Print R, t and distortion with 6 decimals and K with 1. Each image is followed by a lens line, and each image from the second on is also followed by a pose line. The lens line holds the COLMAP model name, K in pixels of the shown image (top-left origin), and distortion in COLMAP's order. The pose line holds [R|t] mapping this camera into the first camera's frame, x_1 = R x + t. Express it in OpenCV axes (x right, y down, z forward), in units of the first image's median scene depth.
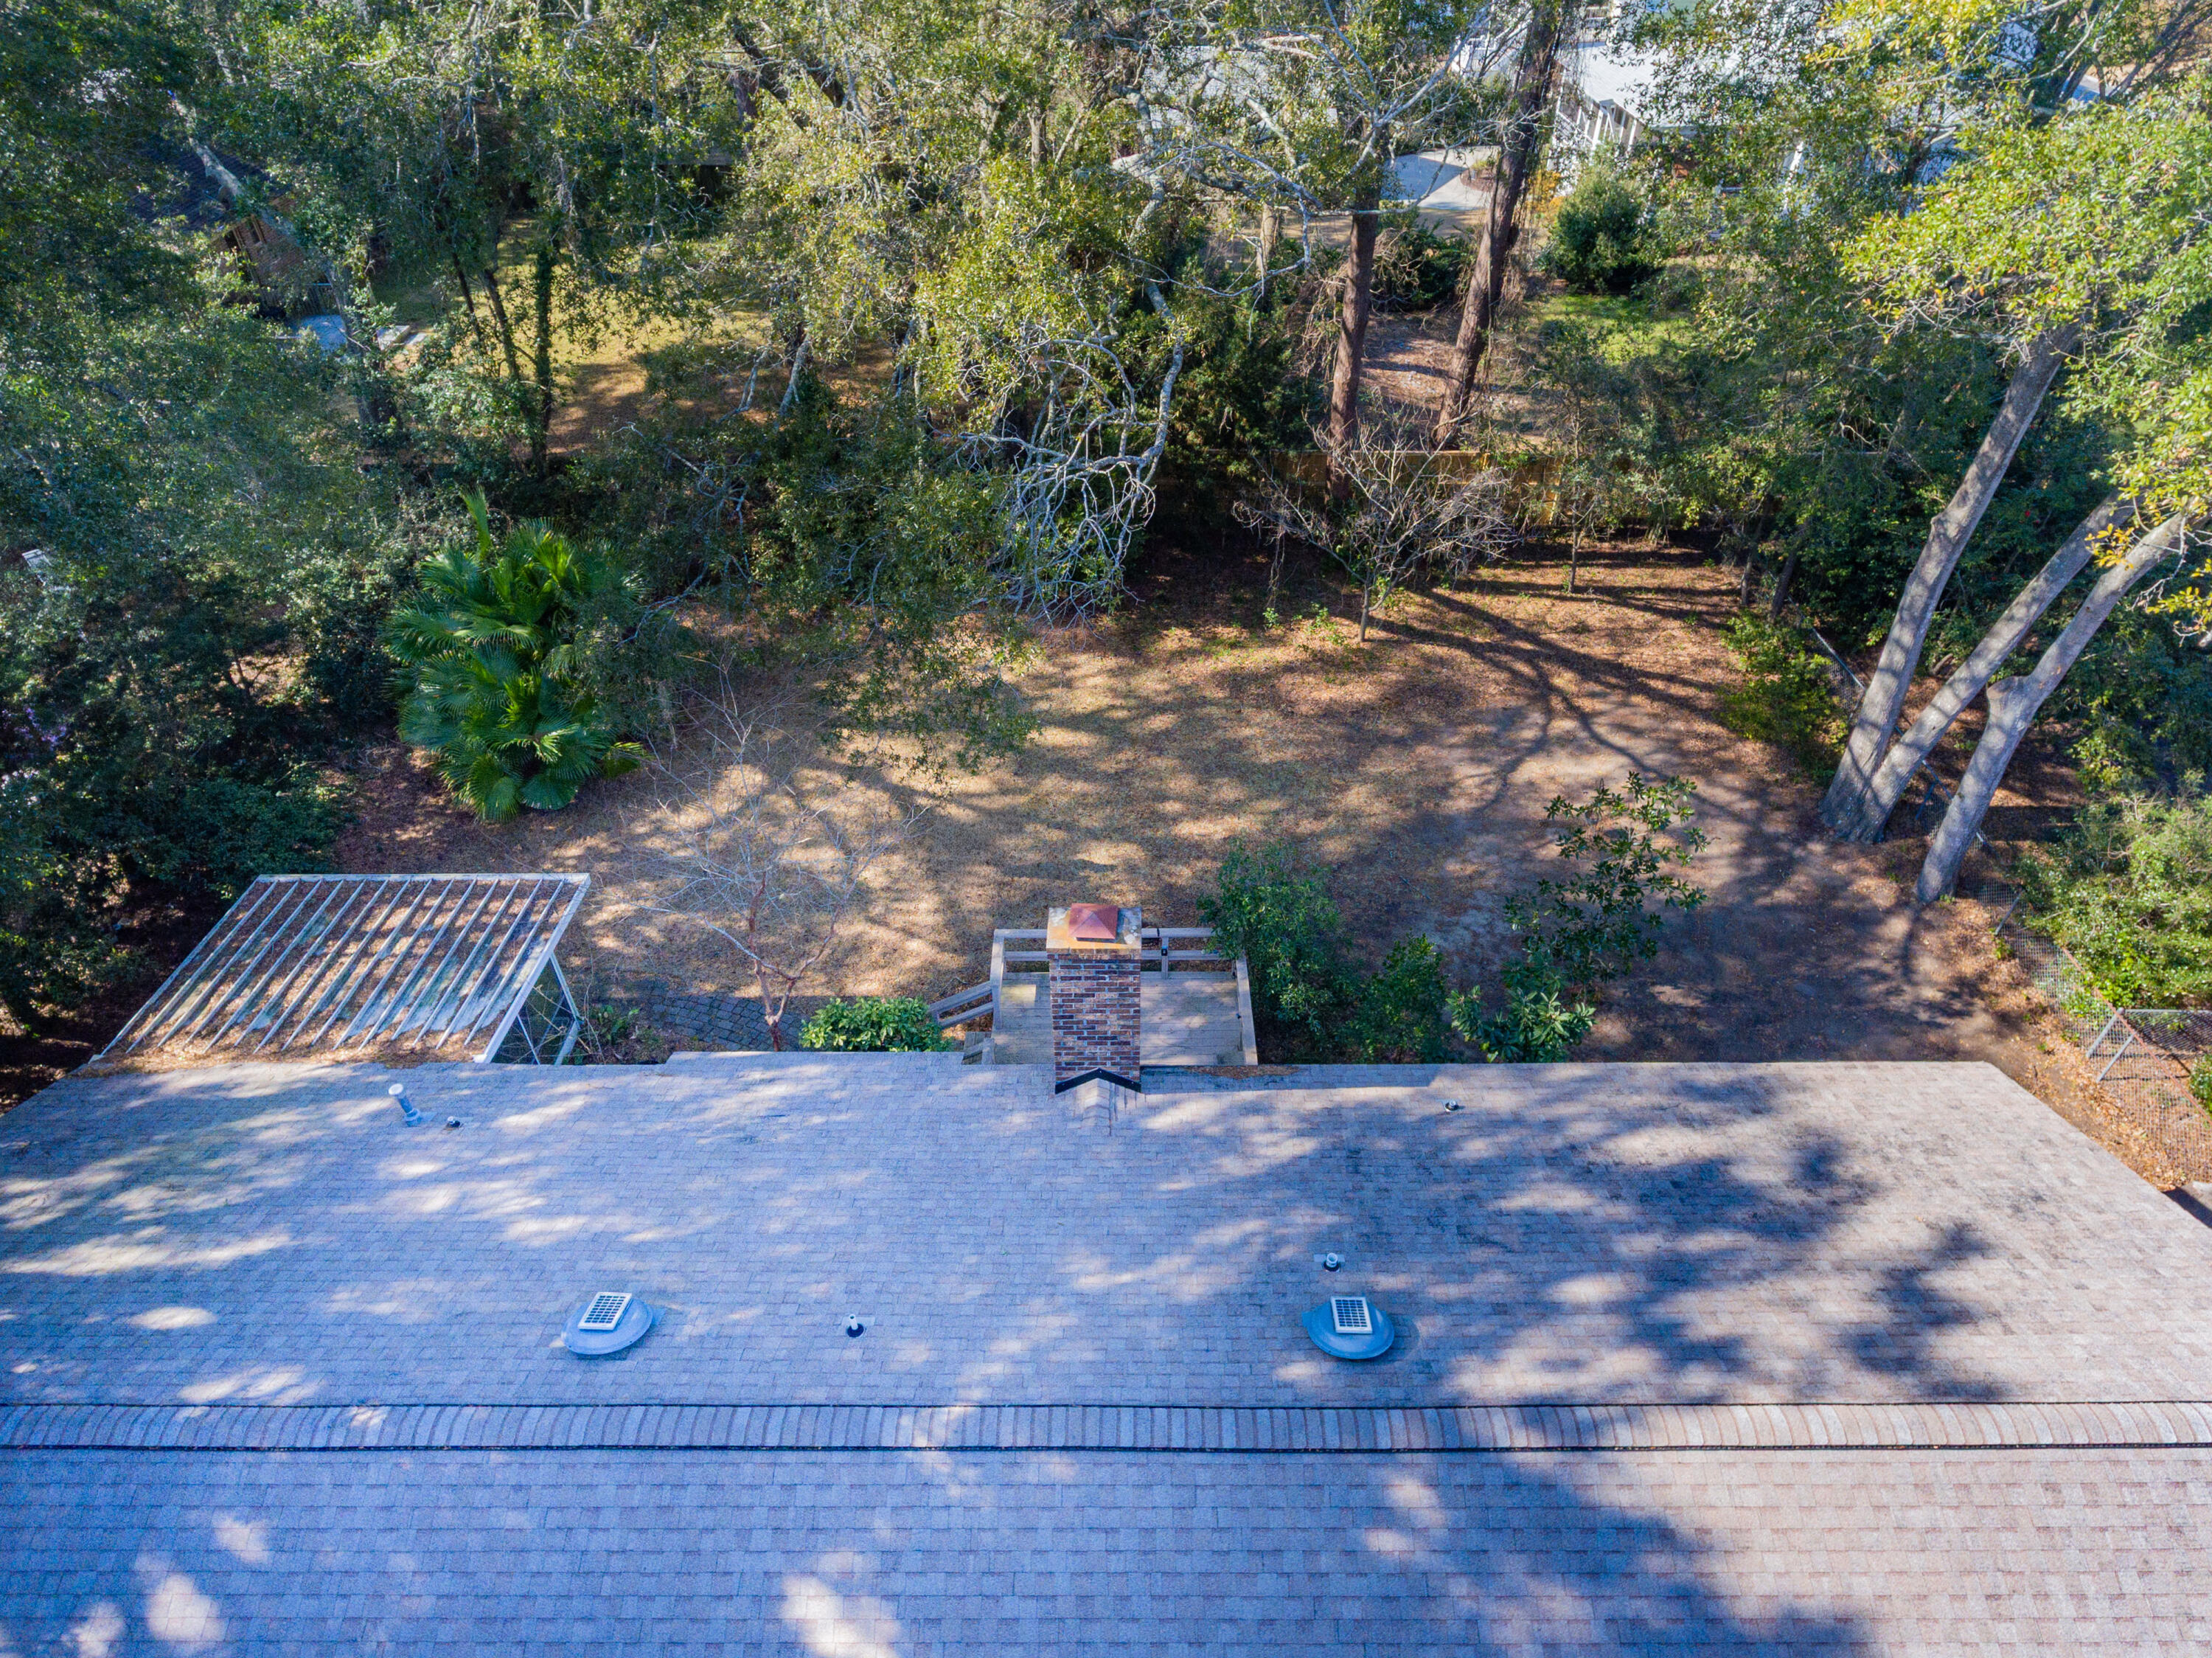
lens RADIAL K [[1269.1, 0, 1106.0], [0, 1269.1, 829.0], [0, 0, 1]] dist [-0.009200, 0.000186]
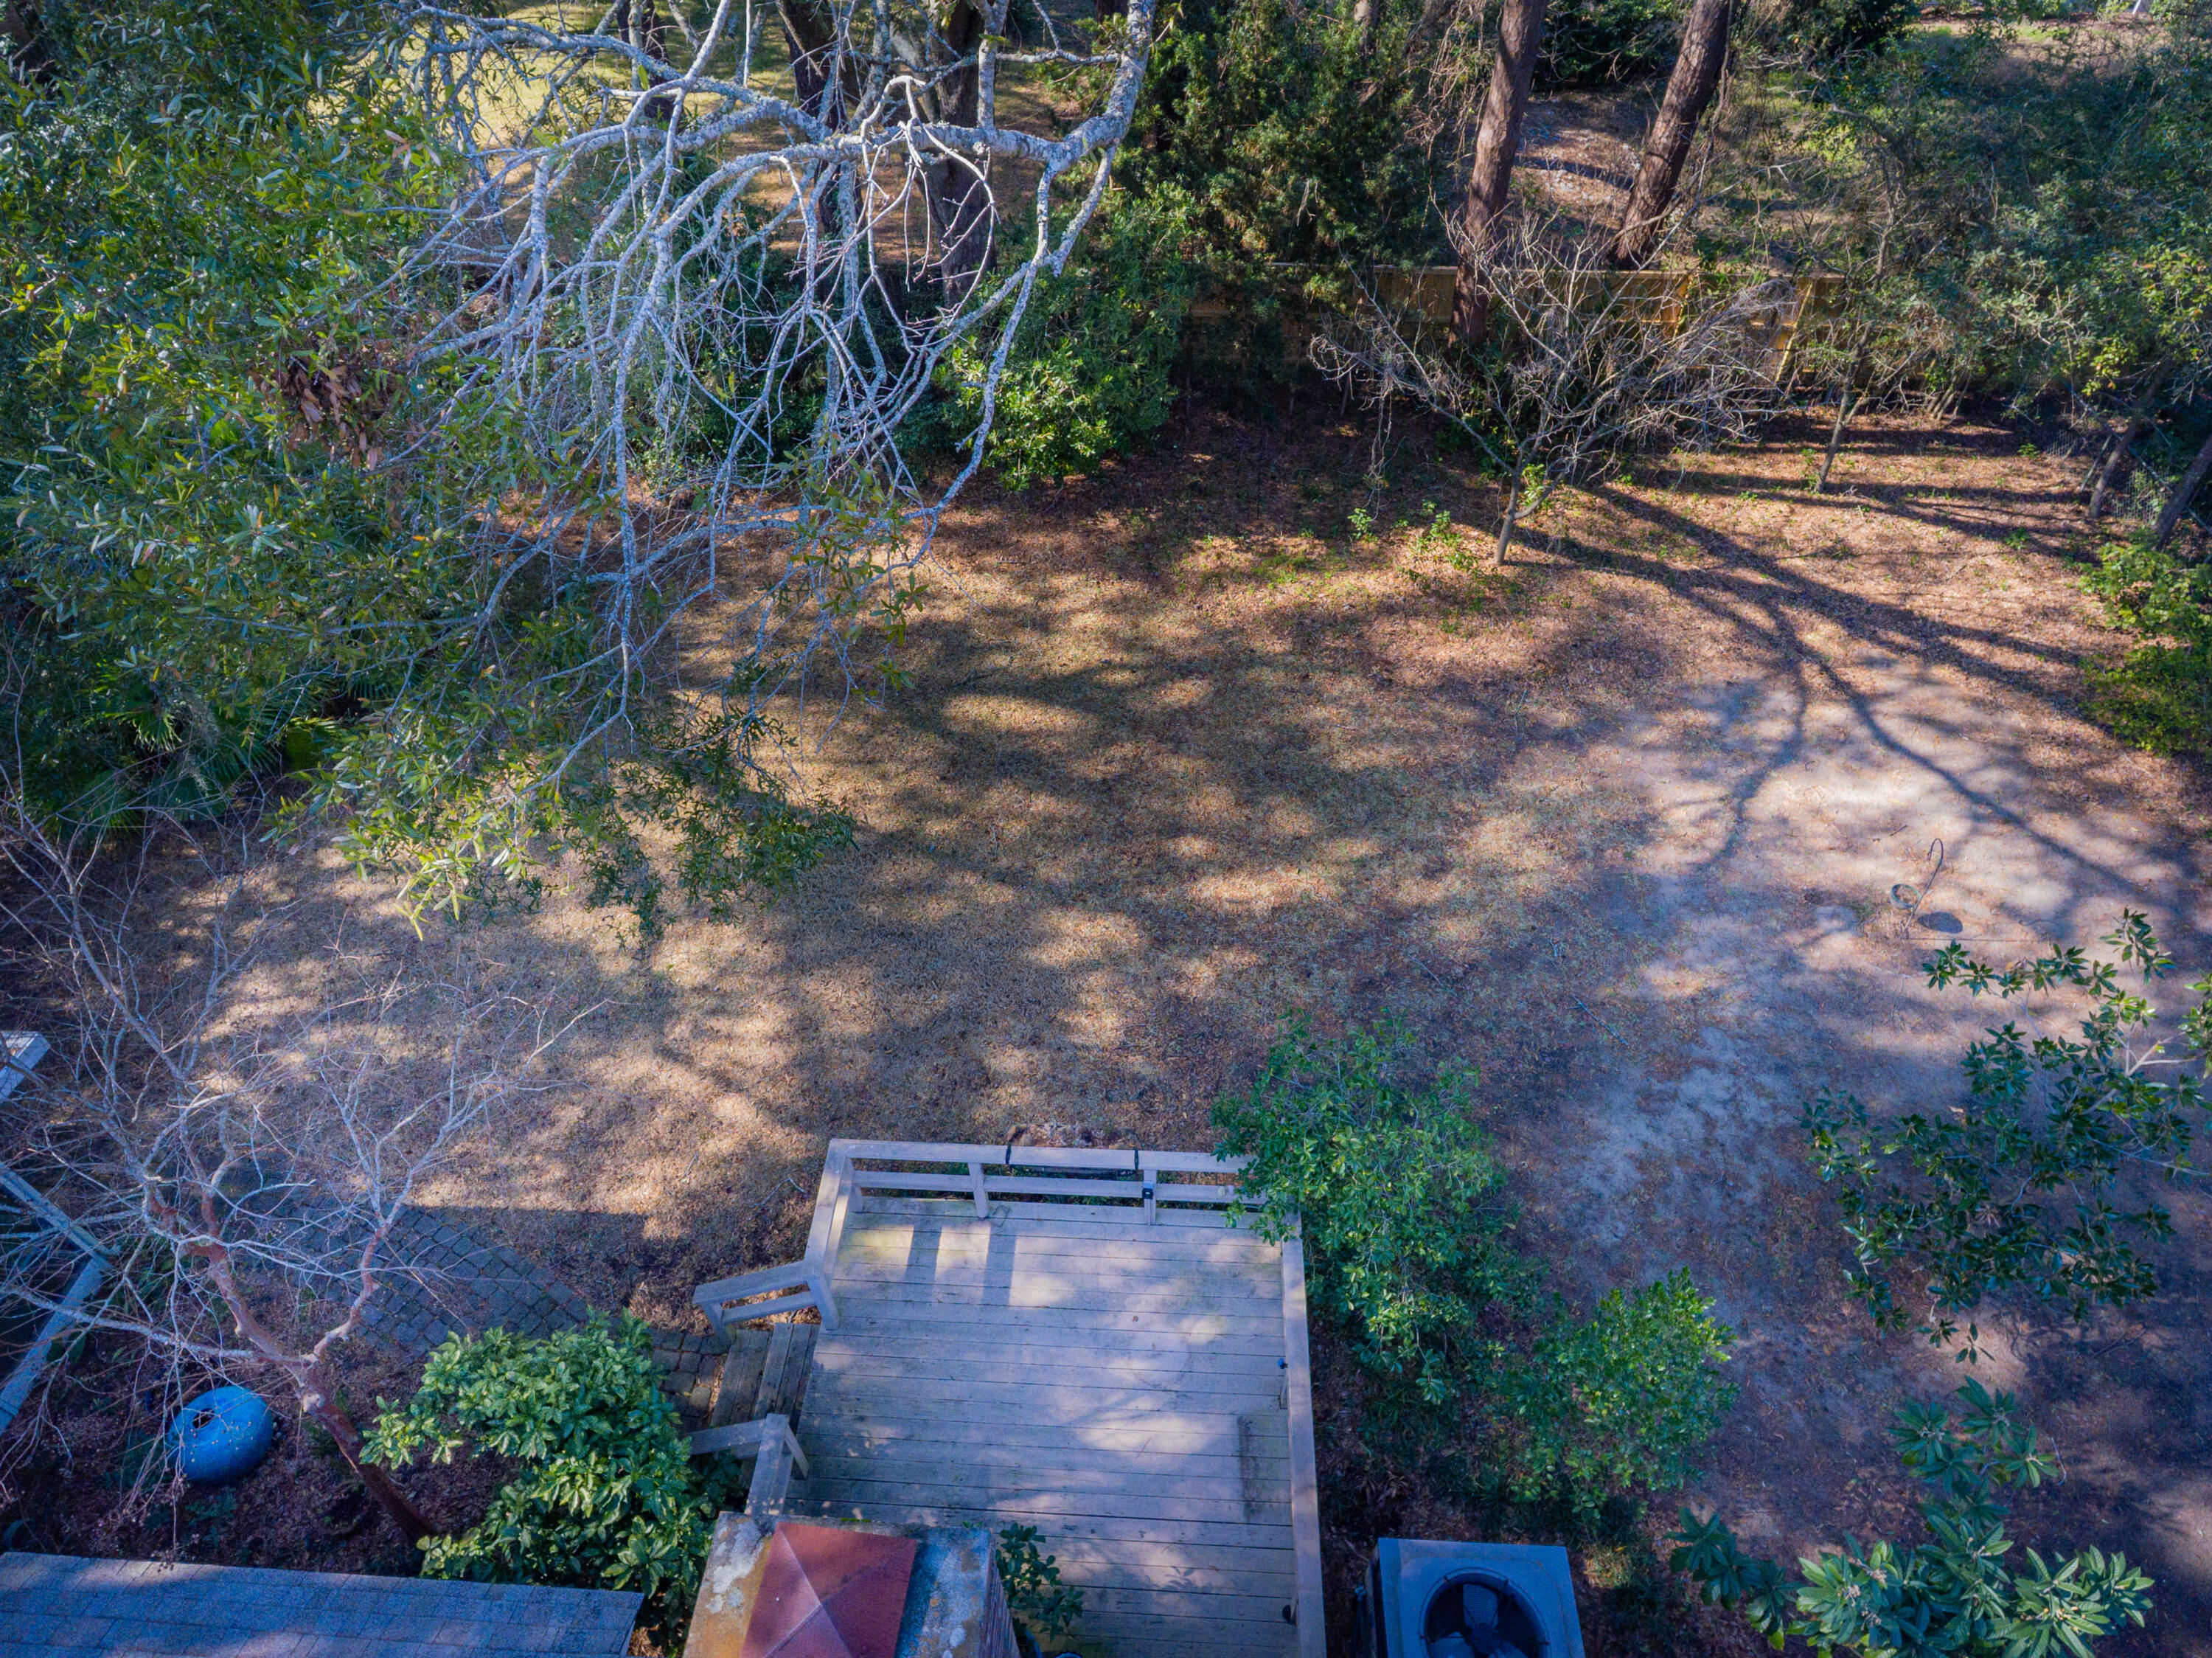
lens RADIAL K [[1298.6, 0, 1106.0], [0, 1298.6, 829.0], [0, 0, 1]] dist [-0.002776, -0.000132]
pose [[0.998838, 0.030421, -0.037371, 0.029706], [-0.026779, 0.995178, 0.094356, -0.072286], [0.040062, -0.093246, 0.994837, 0.324855]]
